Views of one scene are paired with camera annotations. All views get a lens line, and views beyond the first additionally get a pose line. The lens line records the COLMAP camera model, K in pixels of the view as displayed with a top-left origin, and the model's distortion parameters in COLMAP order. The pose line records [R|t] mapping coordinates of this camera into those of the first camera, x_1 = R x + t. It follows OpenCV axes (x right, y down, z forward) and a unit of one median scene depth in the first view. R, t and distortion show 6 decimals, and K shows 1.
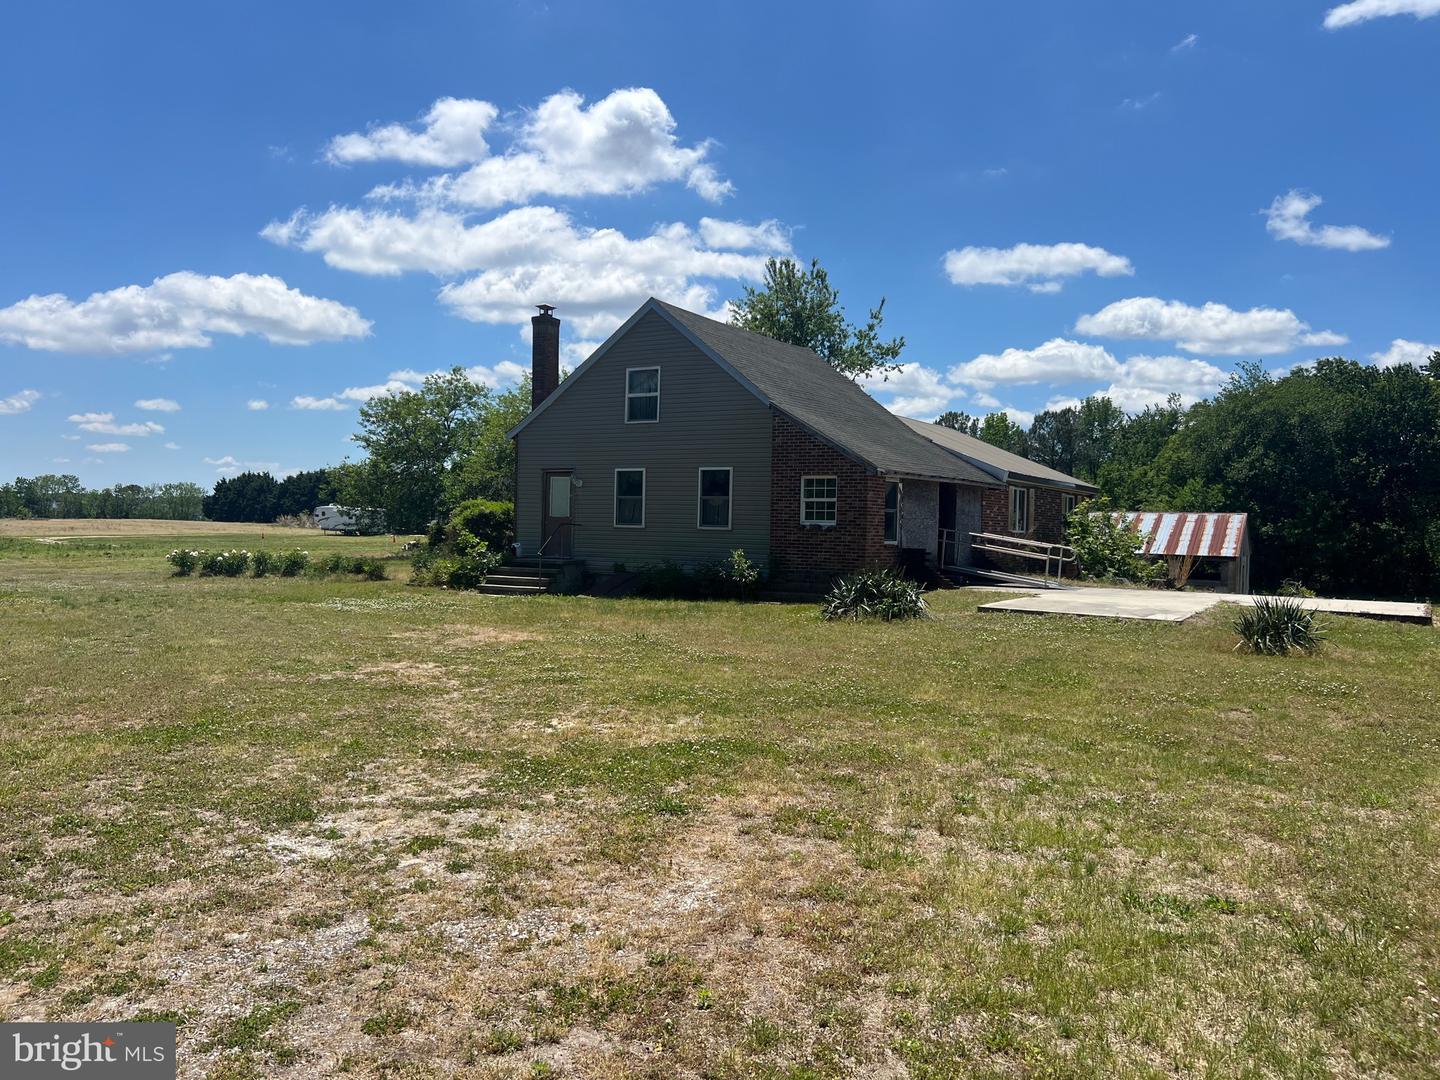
lens RADIAL K [[1092.0, 0, 728.0], [0, 1092.0, 536.8], [0, 0, 1]] dist [0.042700, -0.006436]
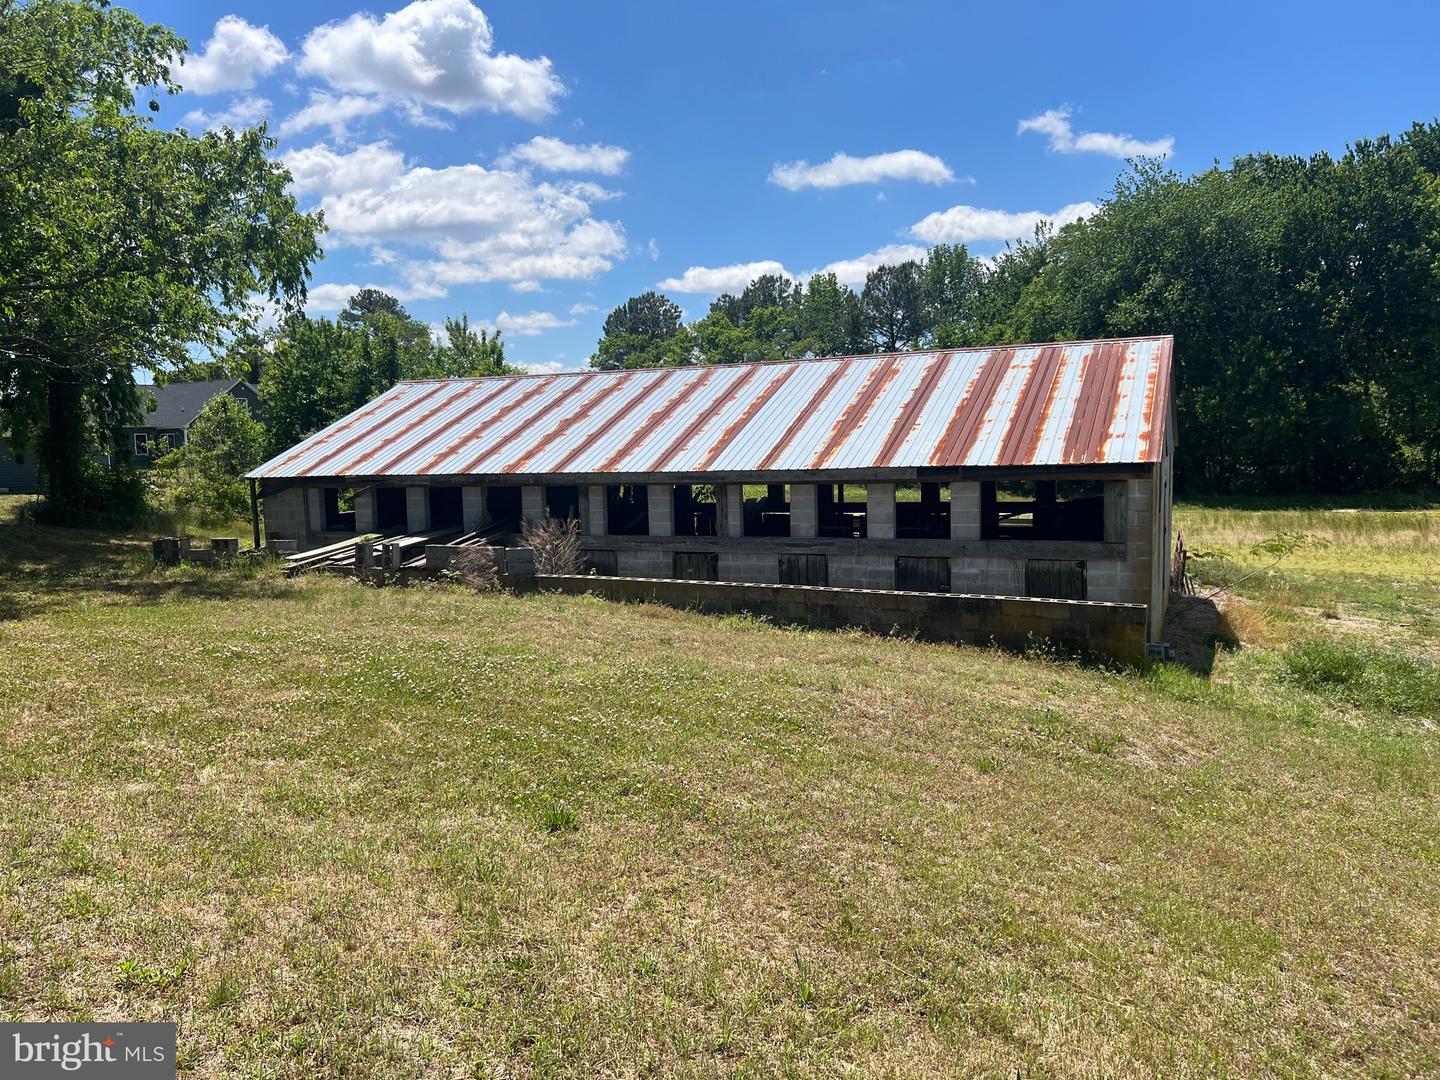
lens RADIAL K [[1092.0, 0, 712.1], [0, 1092.0, 542.9], [0, 0, 1]] dist [0.042700, -0.006436]
pose [[0.995407, -0.063610, 0.071550, 0.161469], [0.057101, 0.994339, 0.089603, 0.002823], [-0.076845, -0.085106, 0.993404, 0.359218]]
